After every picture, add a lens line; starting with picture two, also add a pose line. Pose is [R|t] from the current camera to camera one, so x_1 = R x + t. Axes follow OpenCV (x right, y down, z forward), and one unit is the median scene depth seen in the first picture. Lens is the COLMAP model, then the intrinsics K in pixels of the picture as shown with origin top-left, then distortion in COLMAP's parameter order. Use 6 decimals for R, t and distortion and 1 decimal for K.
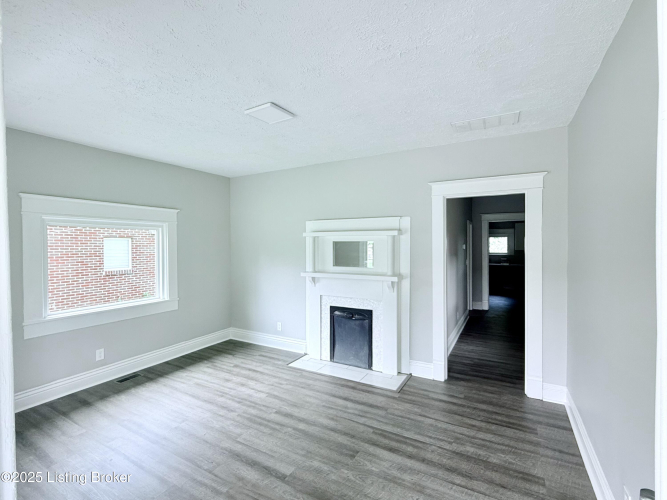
lens RADIAL K [[309.2, 0, 333.5], [0, 309.2, 250.0], [0, 0, 1]] dist [-0.000106, -0.000008]
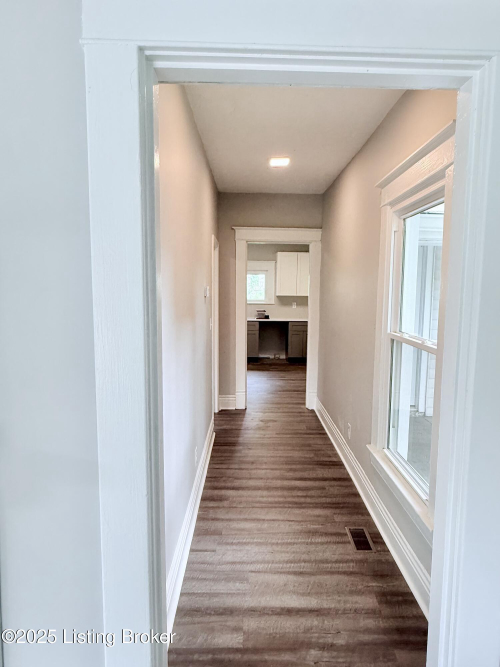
lens RADIAL K [[438.3, 0, 250.0], [0, 438.3, 333.5], [0, 0, 1]] dist [-0.000517, -0.000166]
pose [[0.868064, -0.045602, 0.494353, 0.138257], [0.003363, 0.996290, 0.085999, -0.001405], [-0.496441, -0.072990, 0.864996, 0.352391]]
